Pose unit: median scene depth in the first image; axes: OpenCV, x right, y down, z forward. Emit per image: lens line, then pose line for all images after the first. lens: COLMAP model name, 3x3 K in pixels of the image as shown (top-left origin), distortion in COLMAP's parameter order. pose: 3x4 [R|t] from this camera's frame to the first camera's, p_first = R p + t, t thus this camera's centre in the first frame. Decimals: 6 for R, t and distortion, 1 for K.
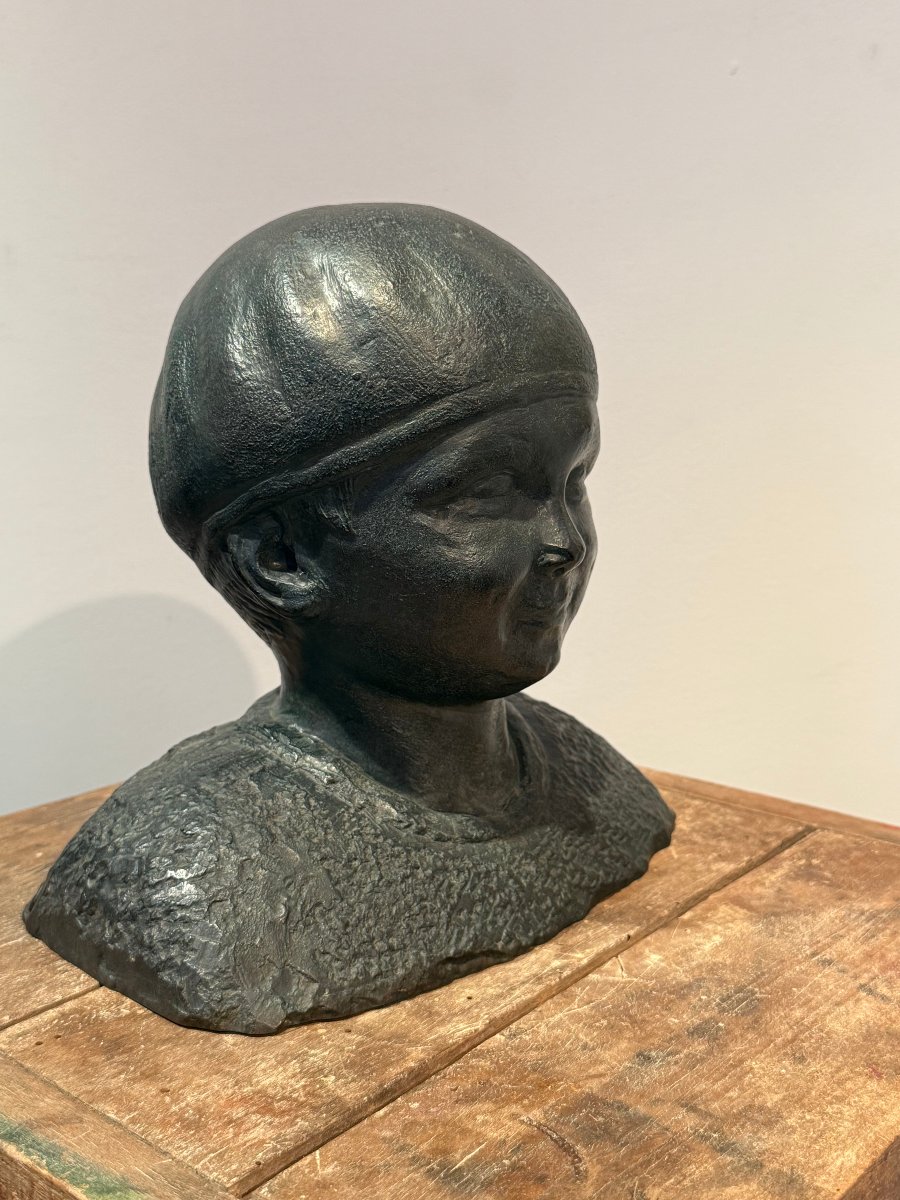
lens RADIAL K [[1396.6, 0, 450.7], [0, 1396.6, 598.6], [0, 0, 1]] dist [0.016313, 0.000000]
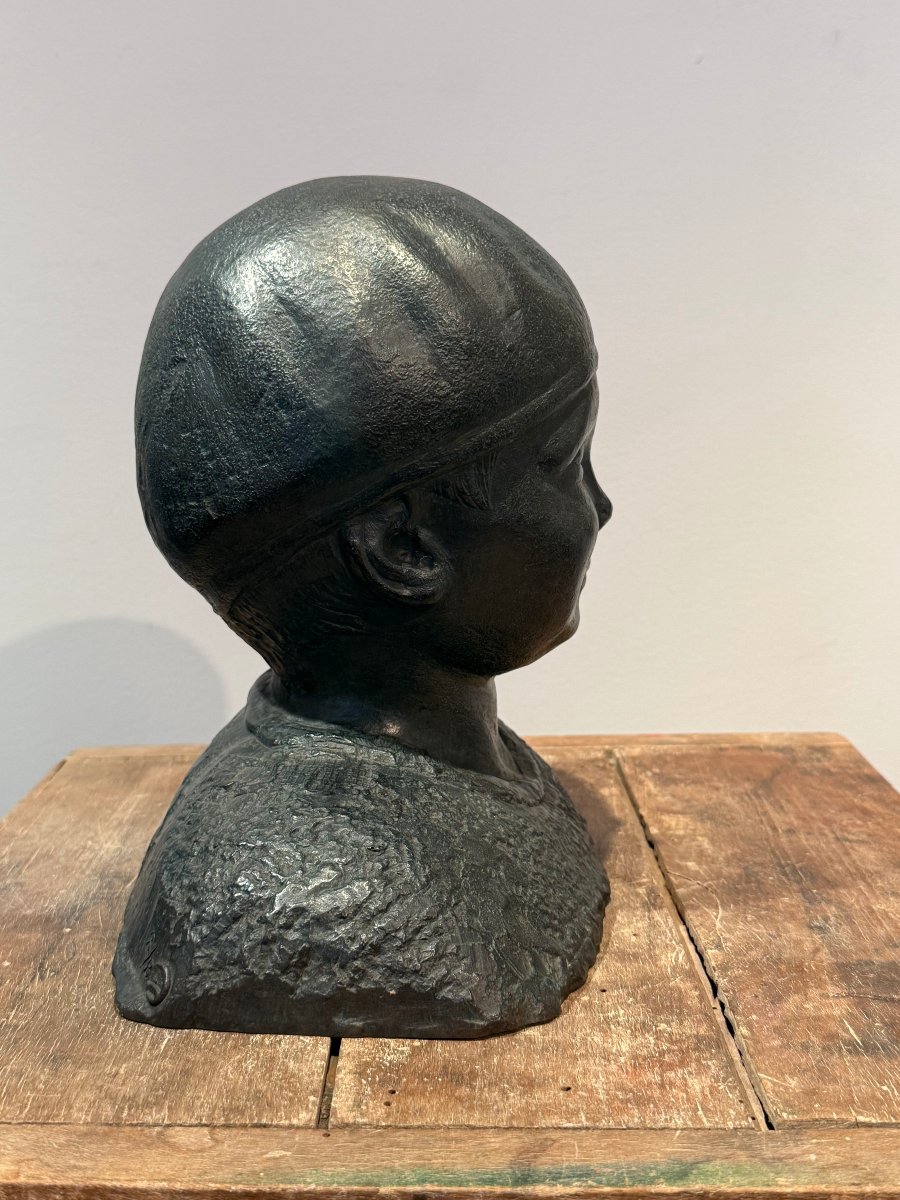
lens RADIAL K [[1396.6, 0, 449.5], [0, 1396.6, 602.0], [0, 0, 1]] dist [0.016313, 0.000000]
pose [[0.780158, -0.137475, 0.610290, -0.711653], [0.145745, 0.988653, 0.036393, -0.021295], [-0.608368, 0.060555, 0.791342, 0.238688]]
